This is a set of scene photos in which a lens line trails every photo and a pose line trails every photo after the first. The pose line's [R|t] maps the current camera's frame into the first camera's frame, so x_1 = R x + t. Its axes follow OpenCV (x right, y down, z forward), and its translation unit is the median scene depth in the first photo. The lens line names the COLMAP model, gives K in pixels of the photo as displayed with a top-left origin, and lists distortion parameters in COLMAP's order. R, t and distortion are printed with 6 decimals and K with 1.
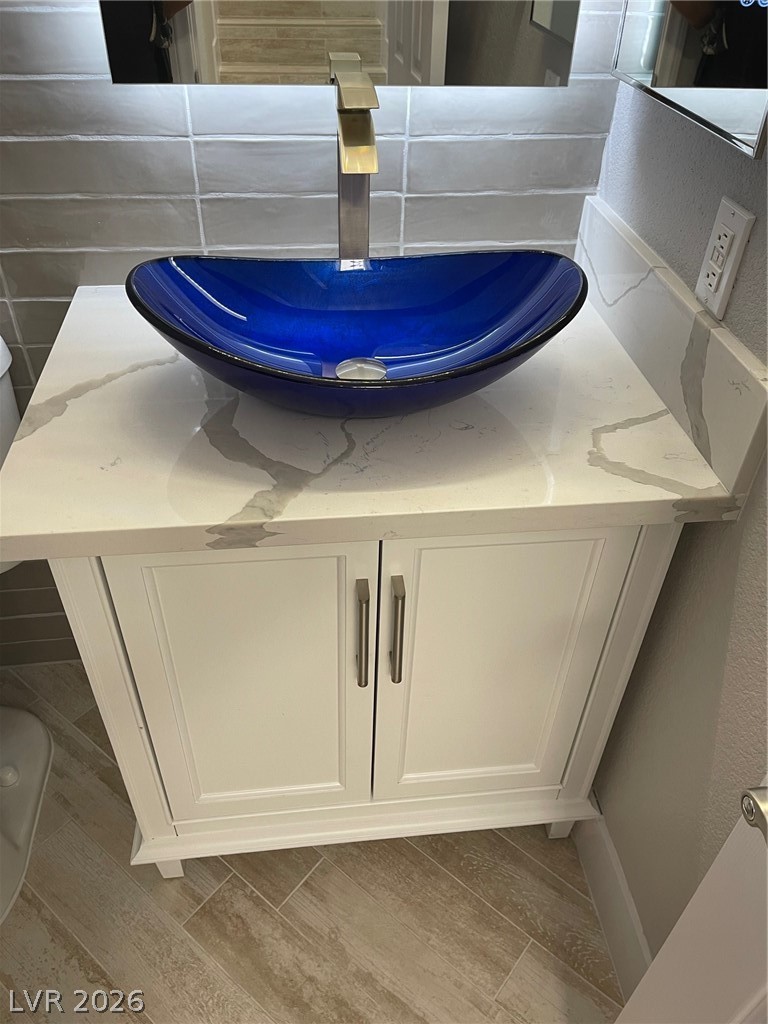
lens RADIAL K [[781.9, 0, 380.4], [0, 781.9, 514.2], [0, 0, 1]] dist [0.073272, -0.104629]
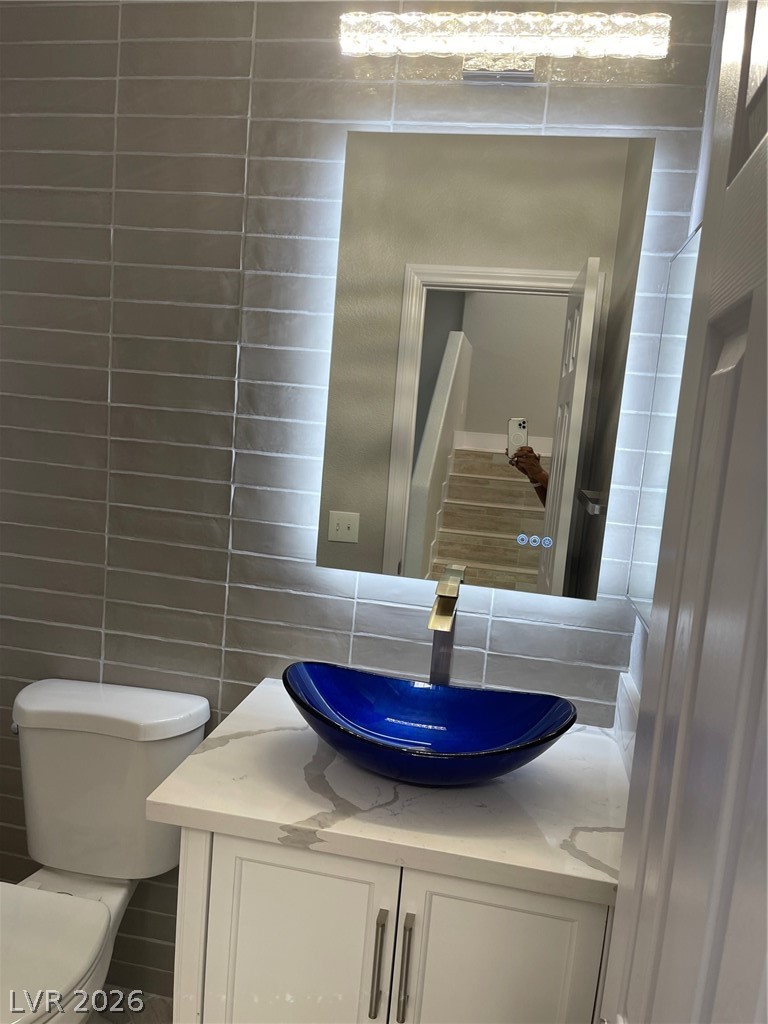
lens RADIAL K [[769.9, 0, 384.0], [0, 769.9, 512.0], [0, 0, 1]] dist [0.089749, -0.114936]
pose [[0.957066, 0.090757, -0.275296, 0.235015], [-0.226070, 0.828132, -0.512923, 0.173408], [0.181430, 0.553137, 0.813094, -0.374009]]
